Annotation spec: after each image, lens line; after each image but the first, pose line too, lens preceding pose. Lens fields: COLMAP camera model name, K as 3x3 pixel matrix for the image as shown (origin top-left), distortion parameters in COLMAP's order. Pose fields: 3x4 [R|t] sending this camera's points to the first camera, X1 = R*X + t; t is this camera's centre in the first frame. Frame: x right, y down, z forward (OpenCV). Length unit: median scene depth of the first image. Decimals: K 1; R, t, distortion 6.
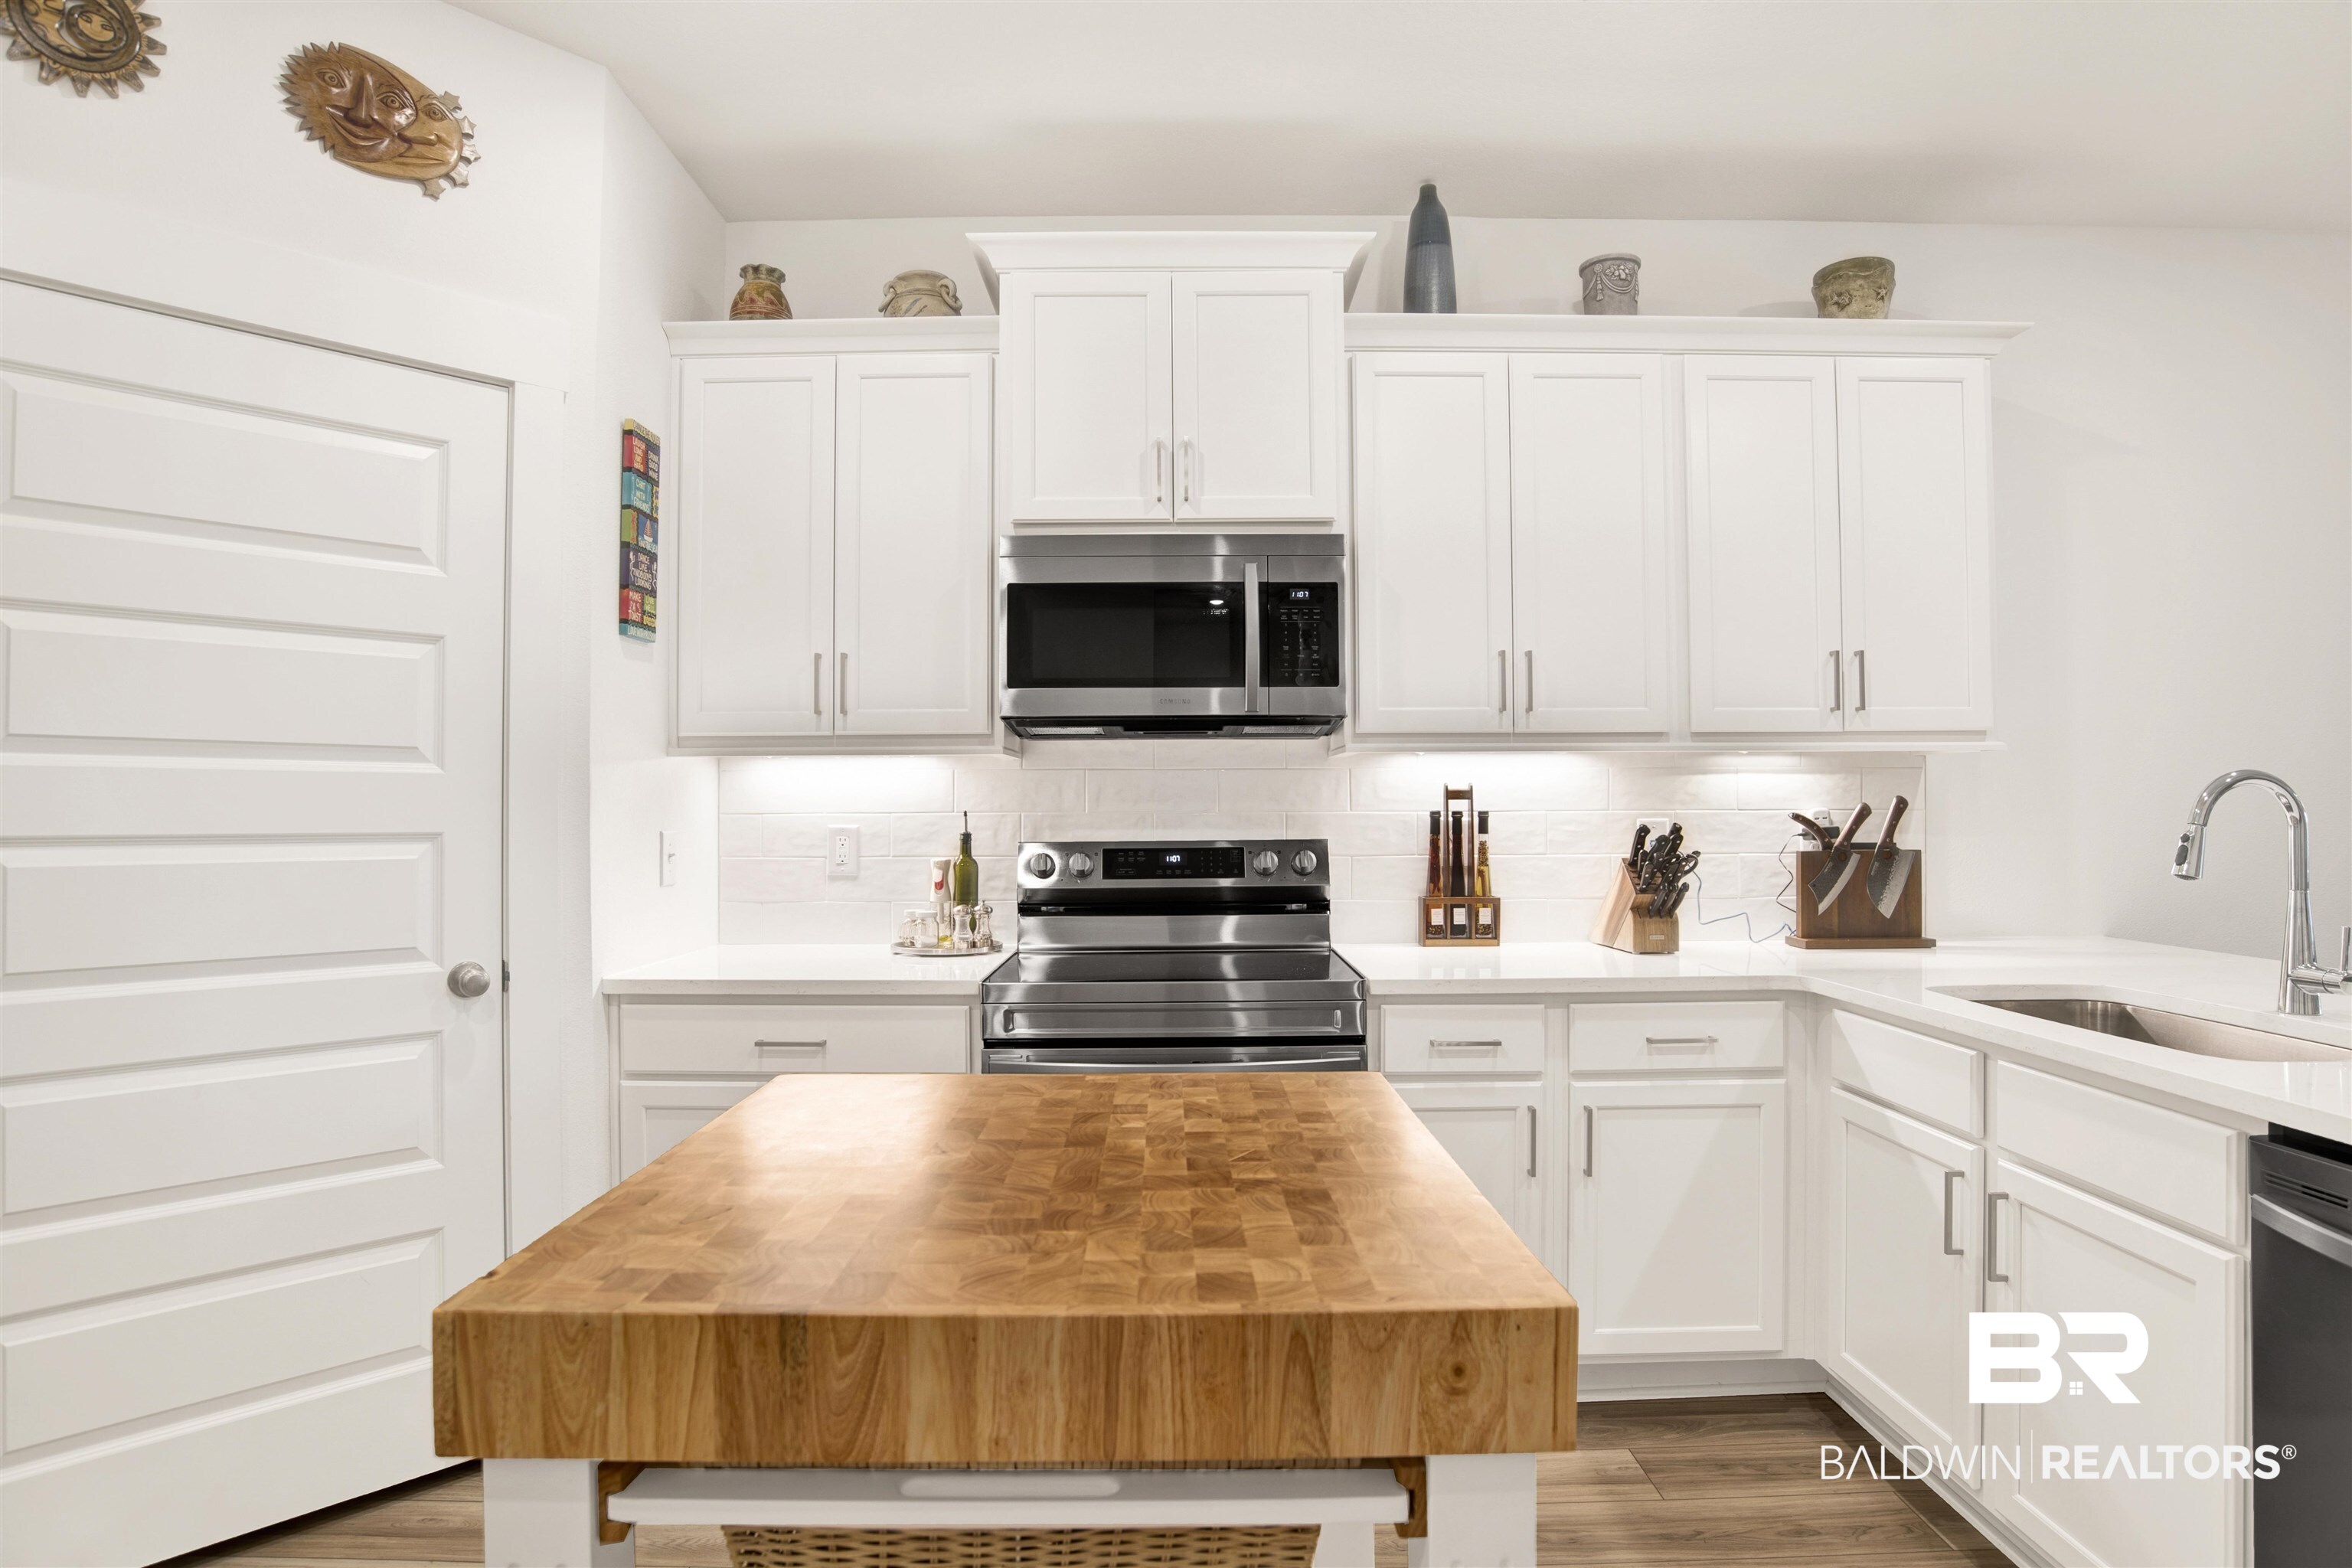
lens RADIAL K [[1254.0, 0, 1156.4], [0, 1254.0, 784.3], [0, 0, 1]] dist [-0.061758, 0.017862]
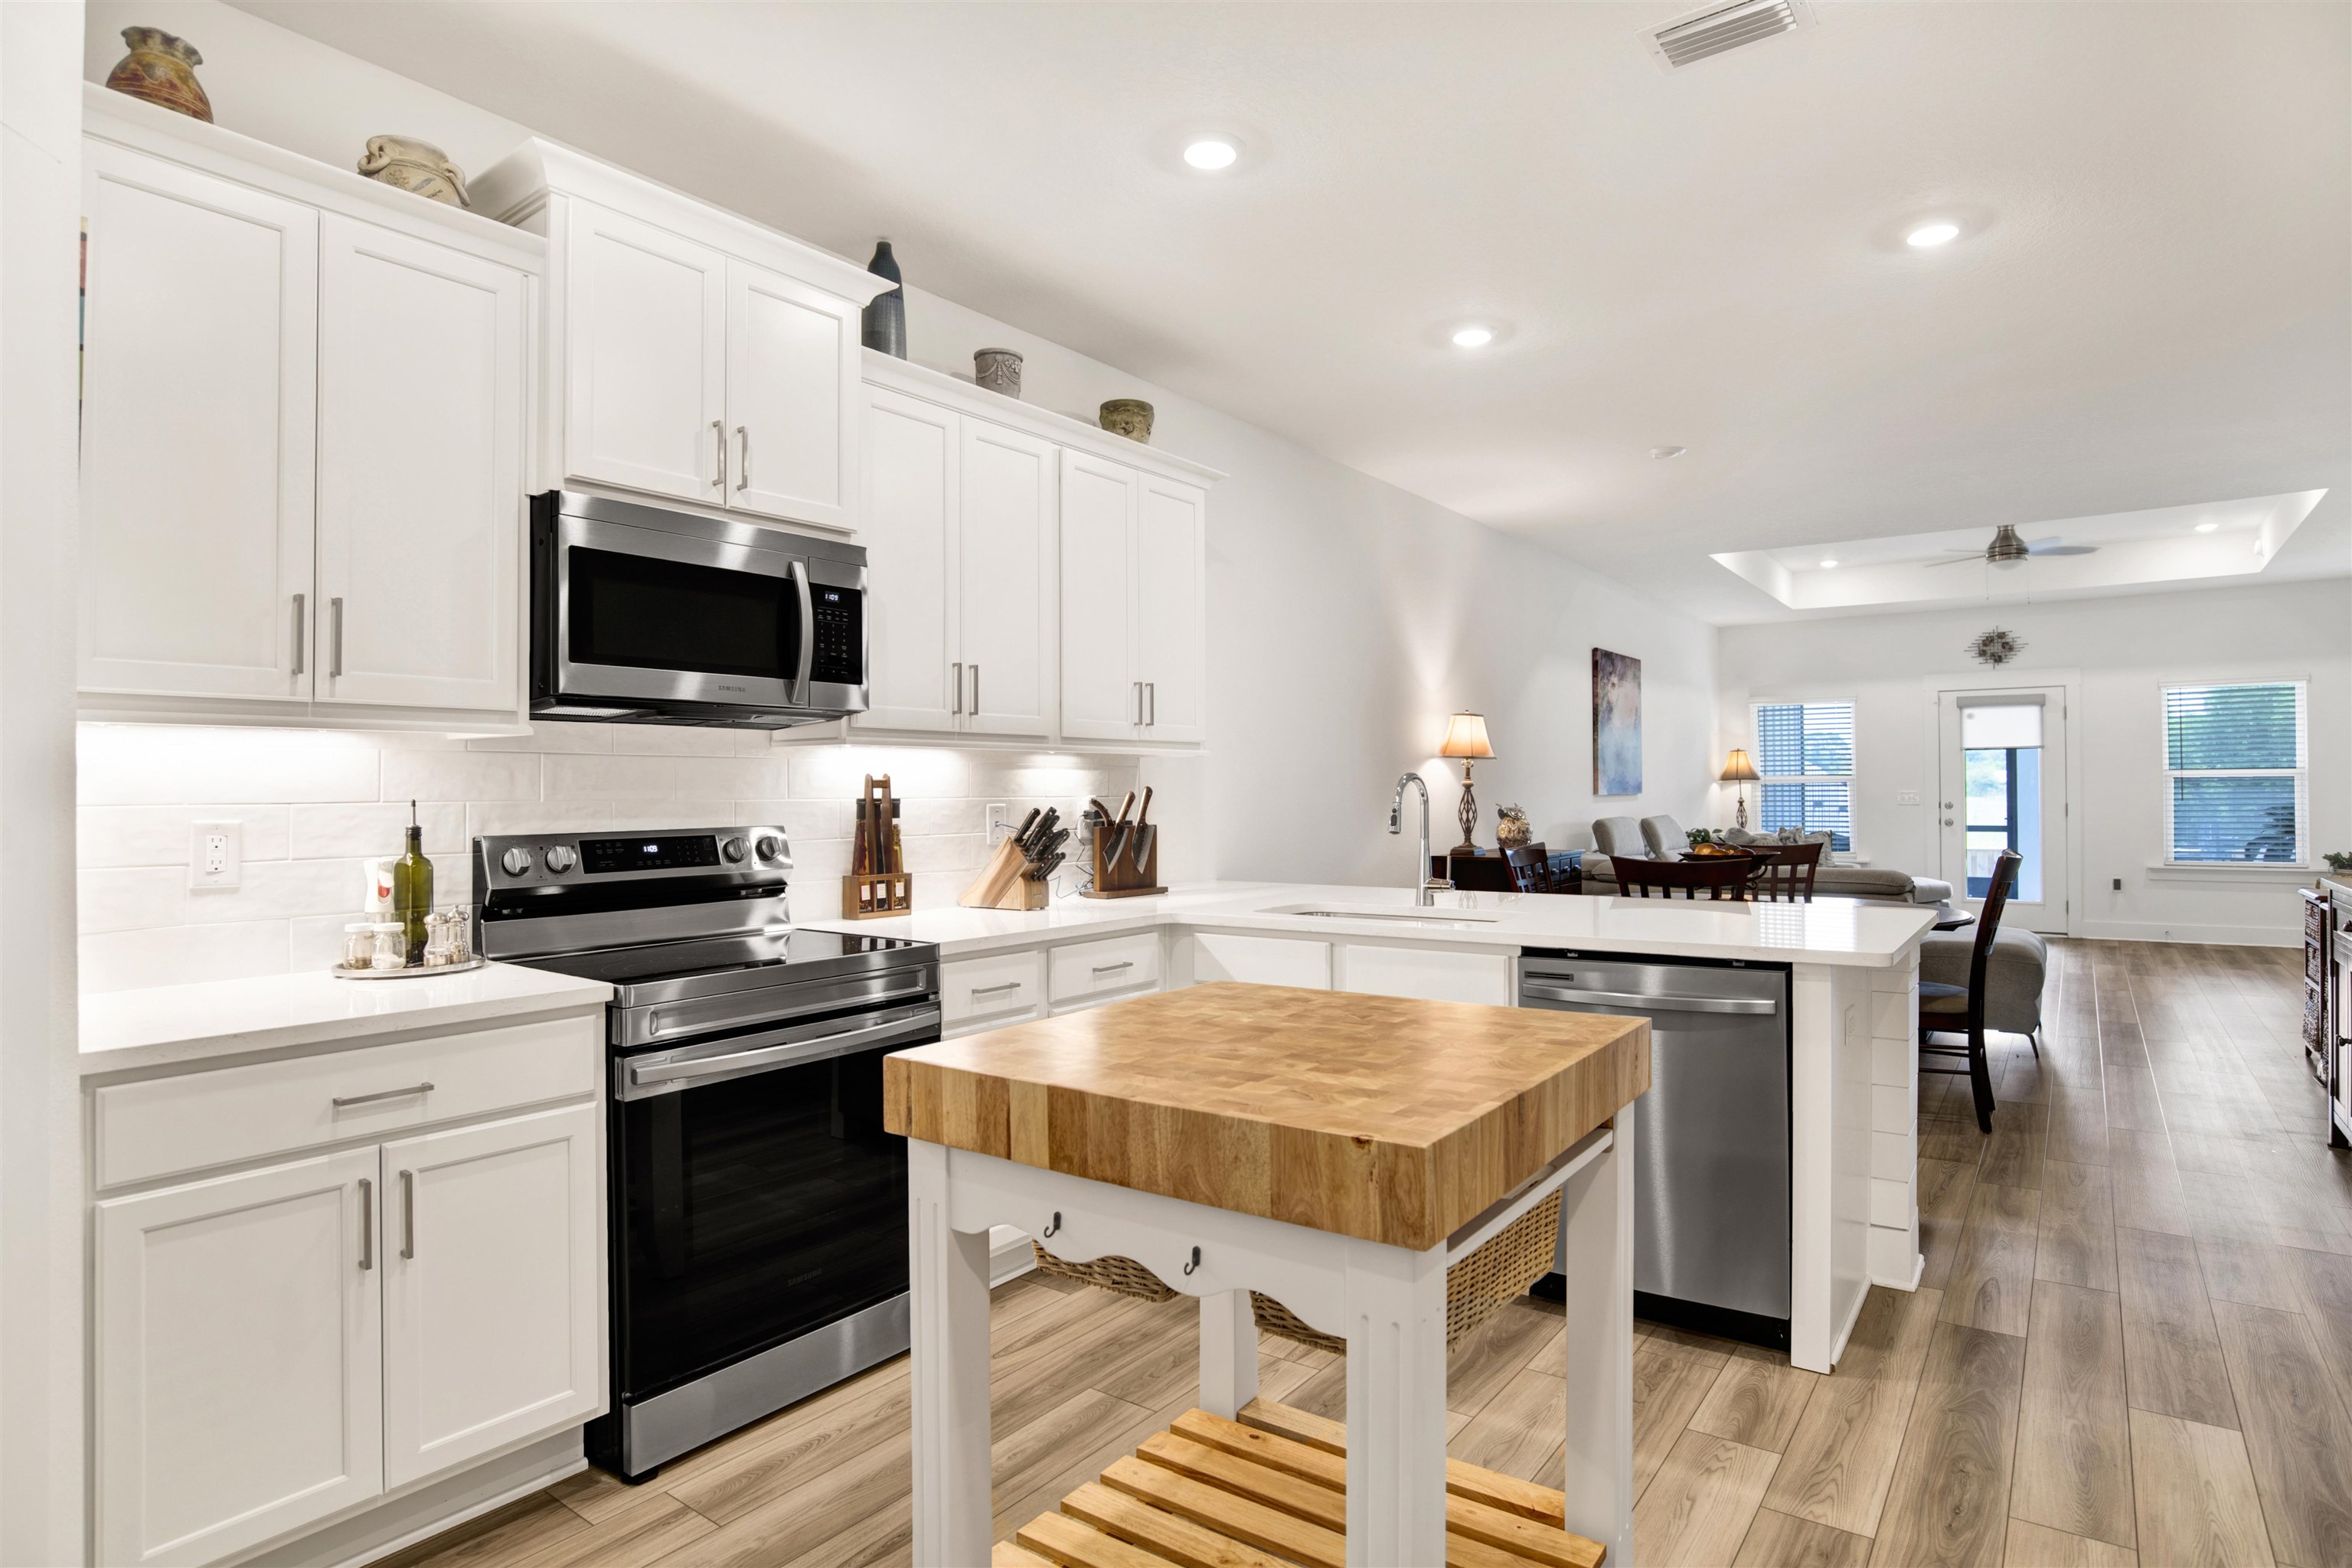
lens RADIAL K [[1254.0, 0, 1193.1], [0, 1254.0, 779.4], [0, 0, 1]] dist [-0.061758, 0.017862]
pose [[0.583509, 0.008510, 0.812062, -0.557860], [-0.011041, 0.999936, -0.002545, 0.004332], [-0.812032, -0.007481, 0.583566, 0.118620]]
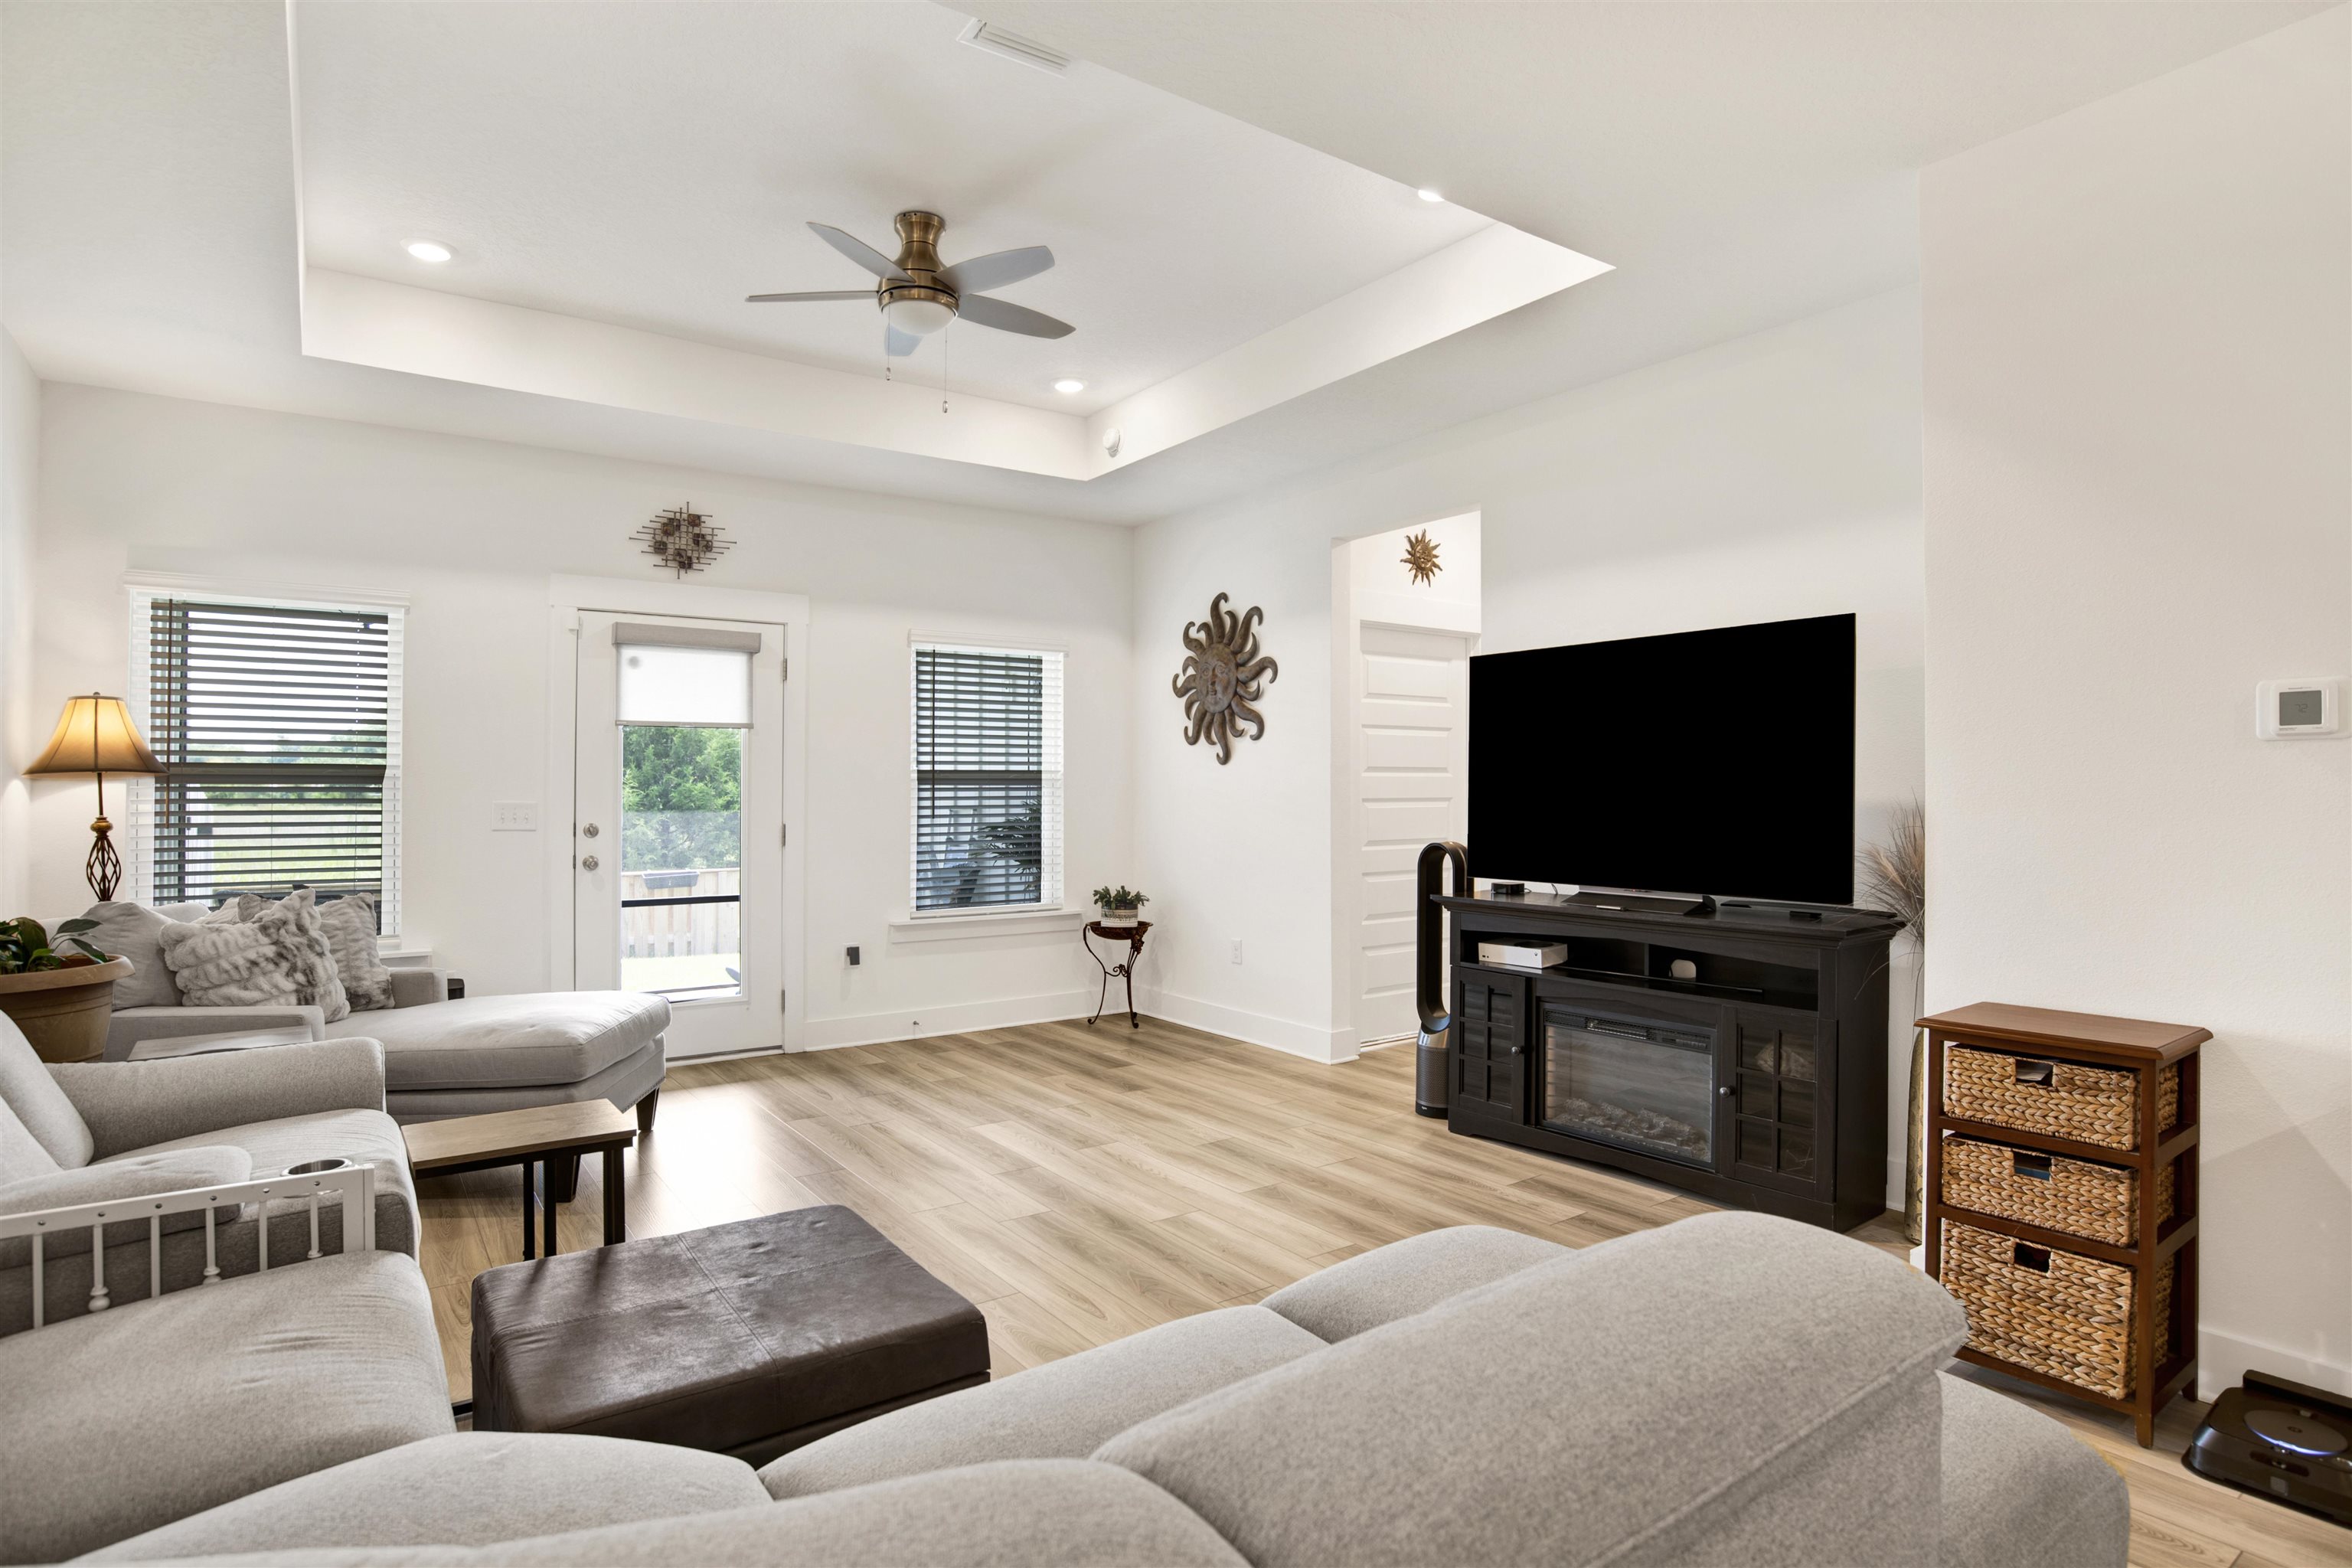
lens RADIAL K [[1254.0, 0, 1196.4], [0, 1254.0, 782.8], [0, 0, 1]] dist [-0.061758, 0.017862]
pose [[-0.605350, 0.000758, 0.795959, 1.635522], [-0.019024, 0.999700, -0.015420, -0.014528], [-0.795732, -0.024477, -0.605154, 0.837223]]
